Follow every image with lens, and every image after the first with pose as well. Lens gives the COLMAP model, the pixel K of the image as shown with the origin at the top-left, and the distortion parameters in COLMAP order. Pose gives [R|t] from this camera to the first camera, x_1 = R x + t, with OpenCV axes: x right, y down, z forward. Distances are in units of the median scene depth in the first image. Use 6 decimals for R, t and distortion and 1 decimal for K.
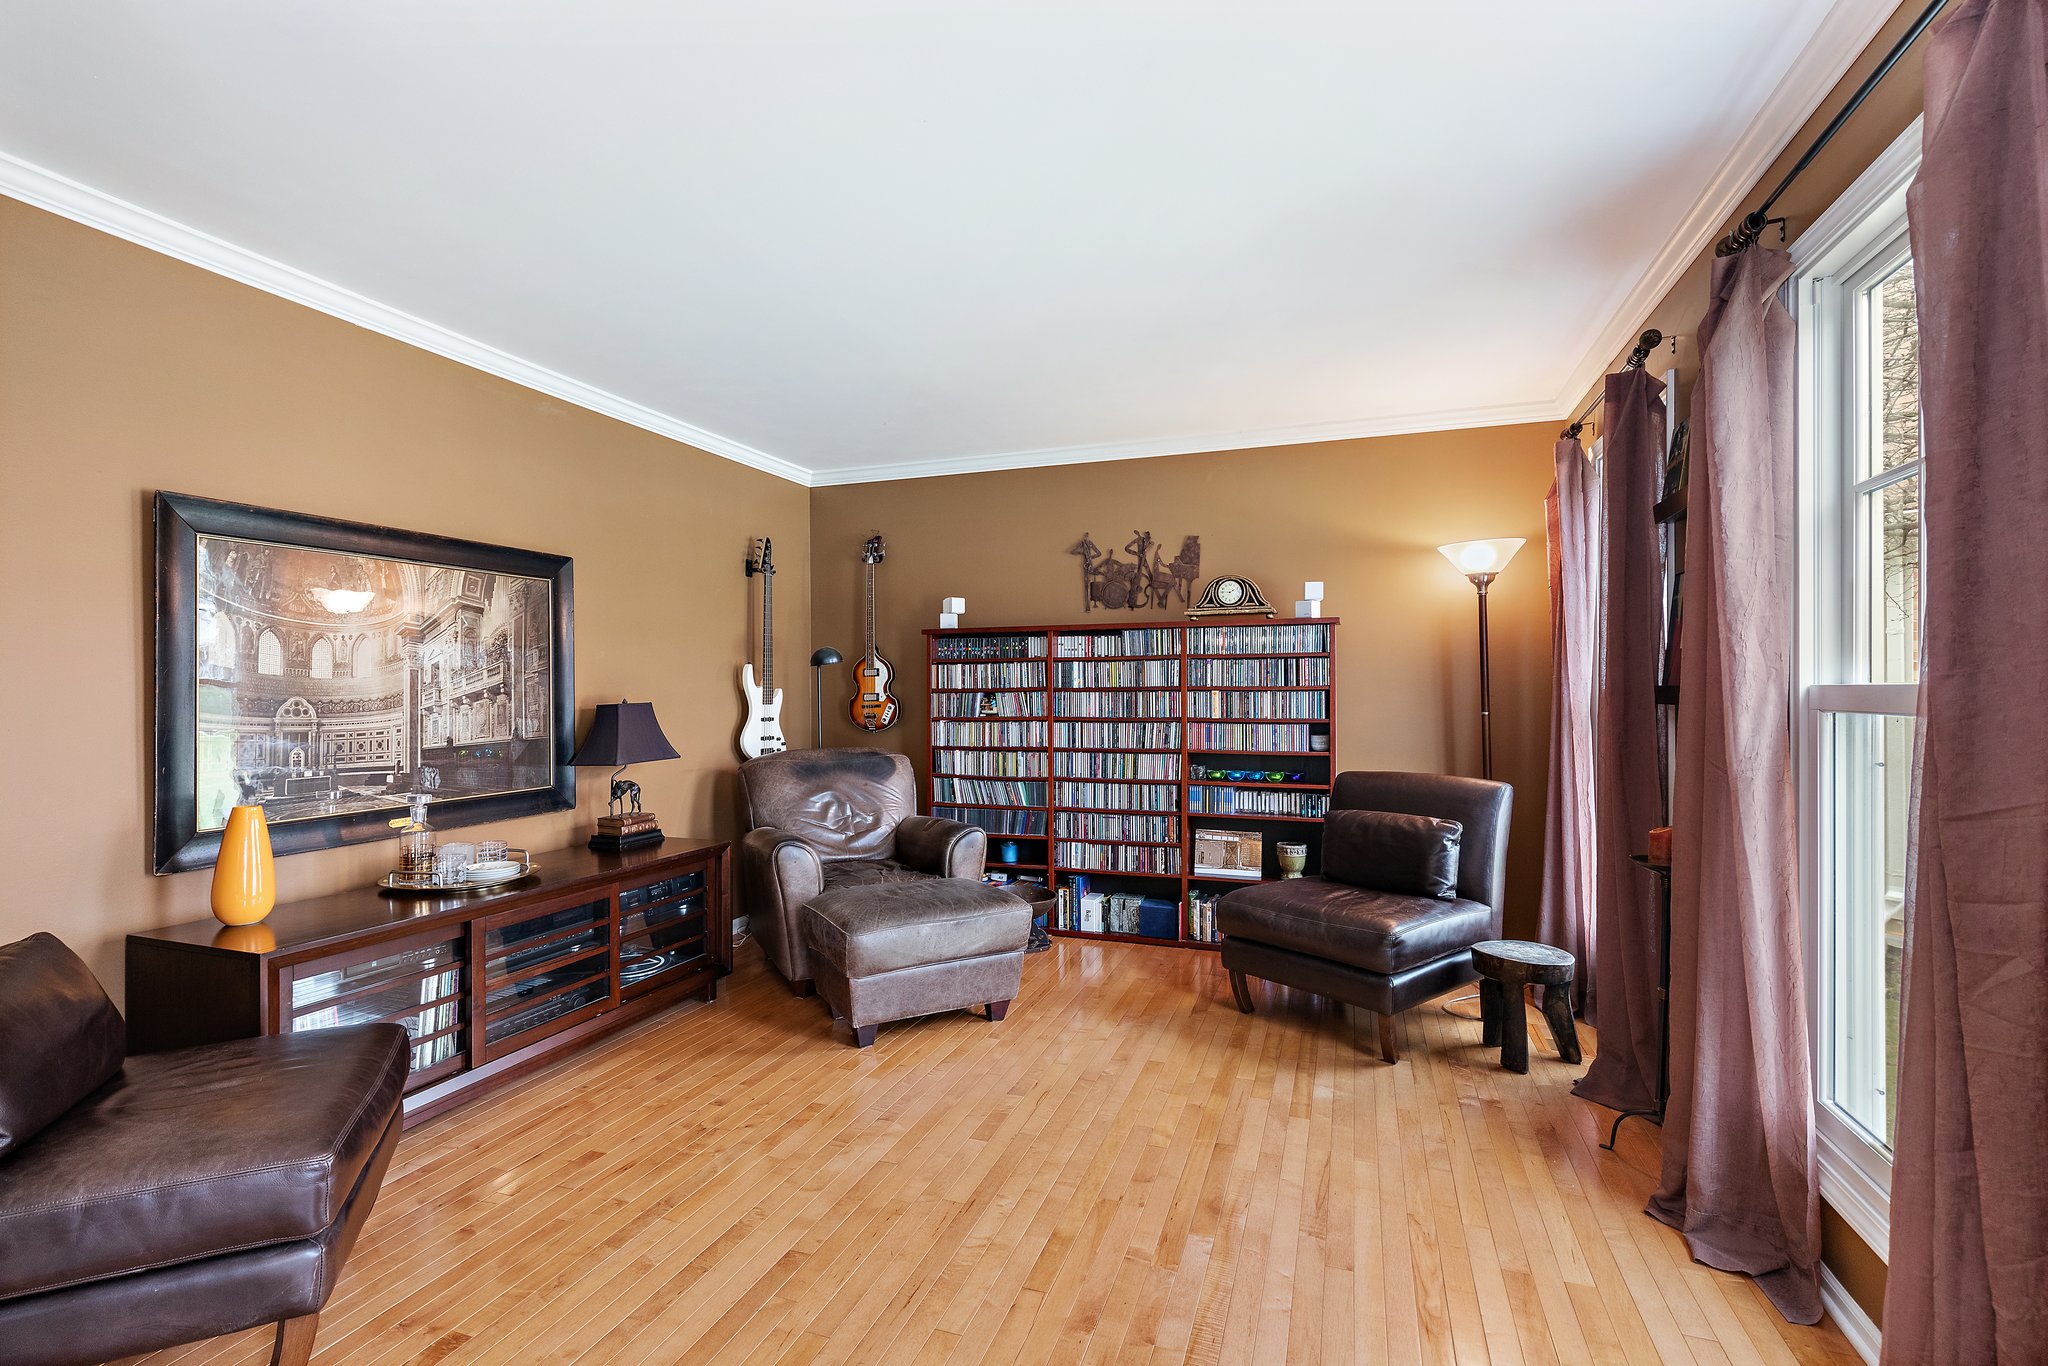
lens RADIAL K [[934.7, 0, 1027.4], [0, 934.7, 684.7], [0, 0, 1]] dist [-0.004128, -0.005365]
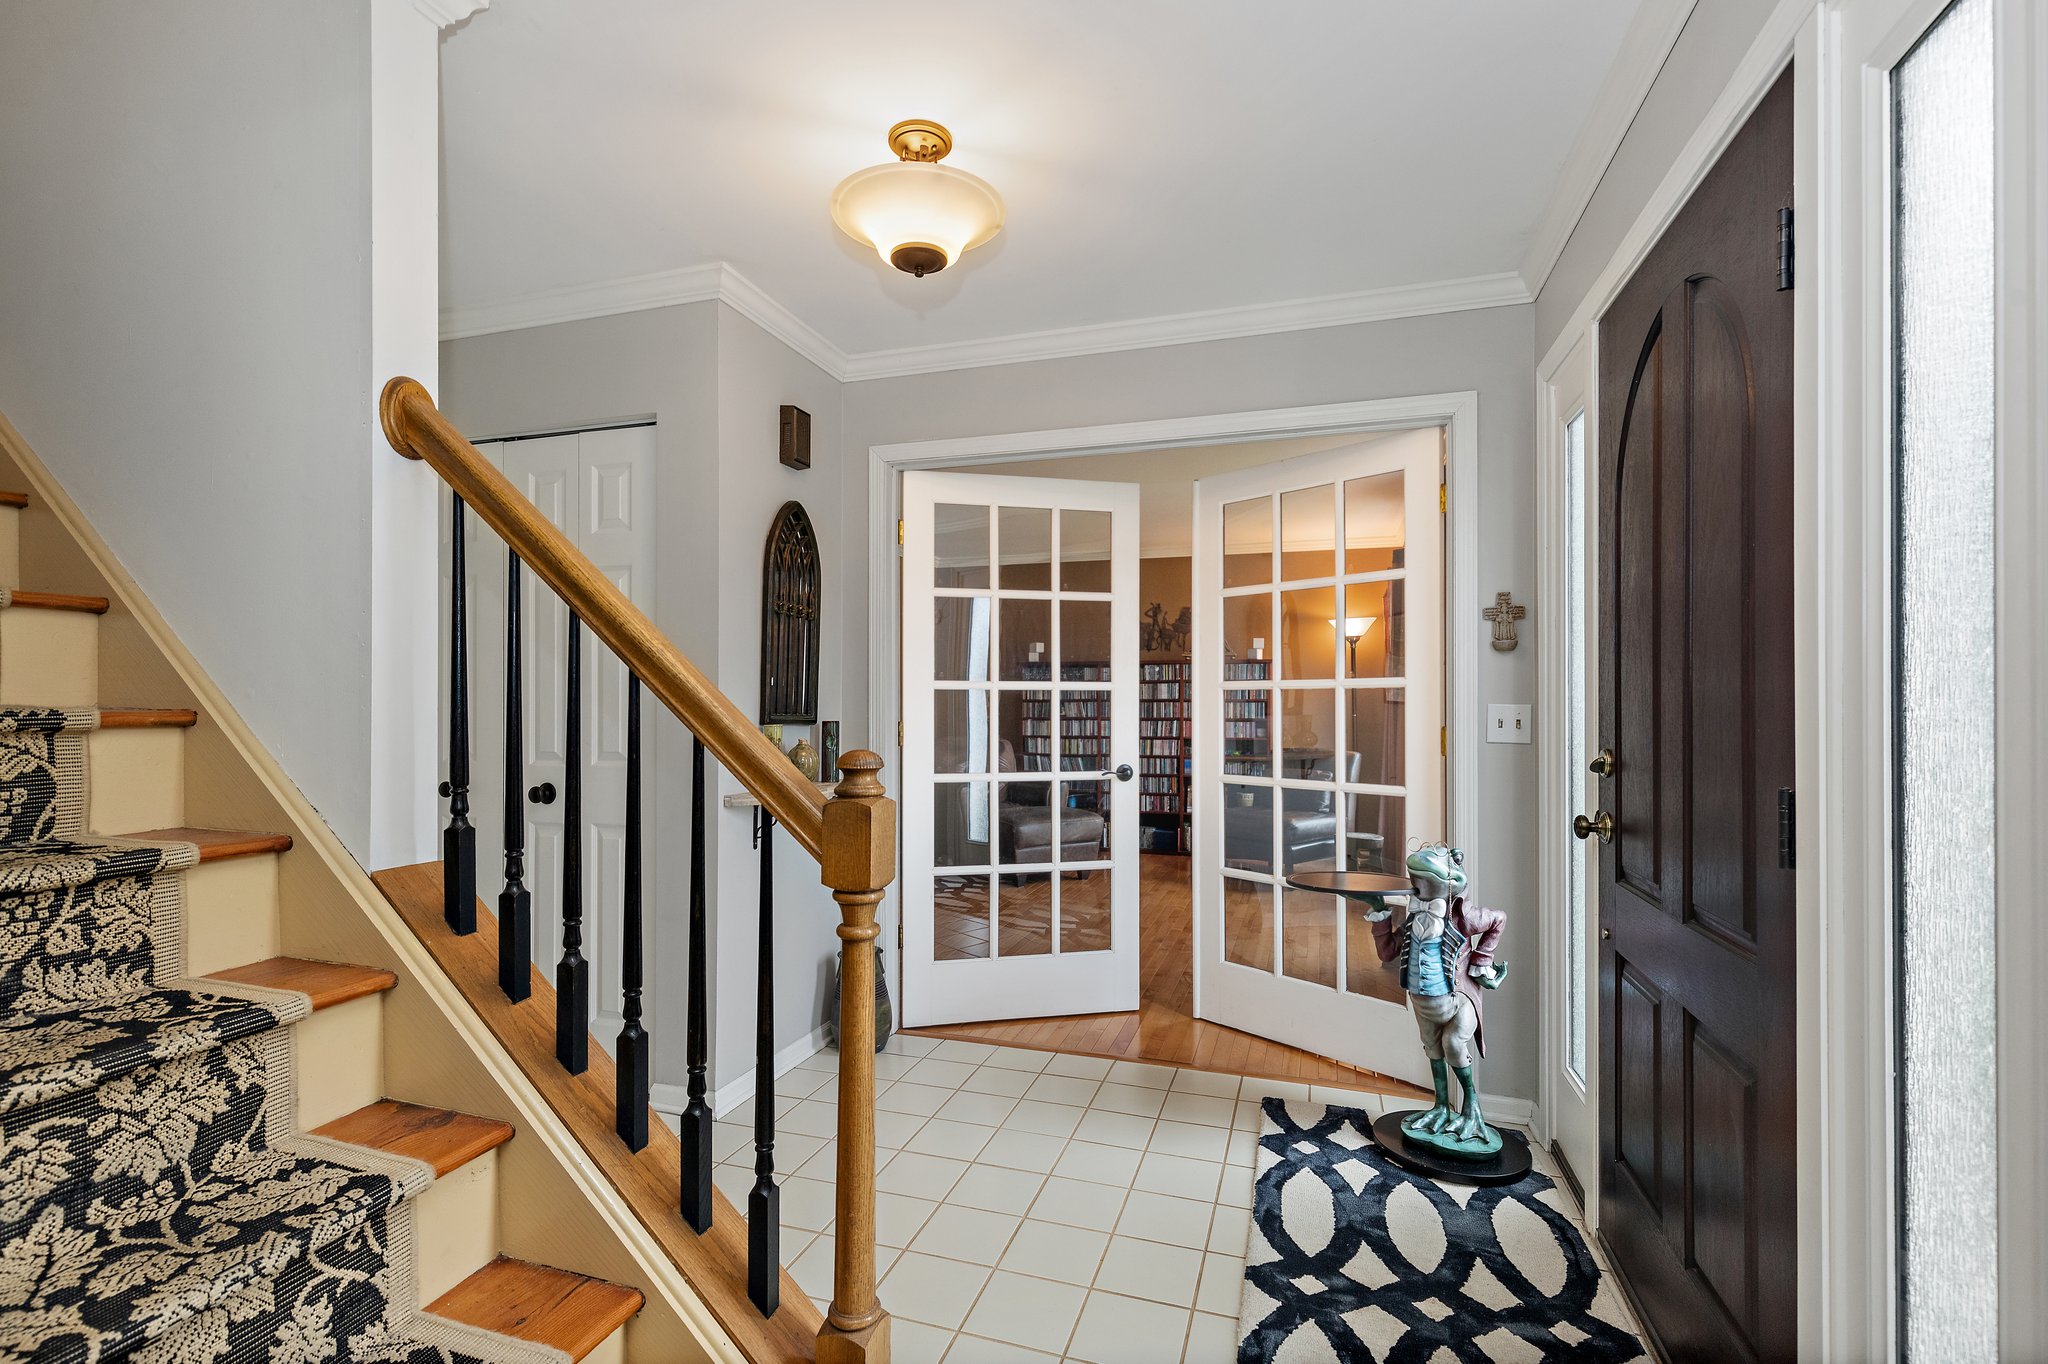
lens RADIAL K [[934.7, 0, 1017.1], [0, 934.7, 692.1], [0, 0, 1]] dist [-0.004128, -0.005365]
pose [[0.999818, 0.007627, 0.017471, -0.151768], [-0.007477, 0.999935, -0.008622, 0.005930], [-0.017535, 0.008490, 0.999810, -0.646416]]
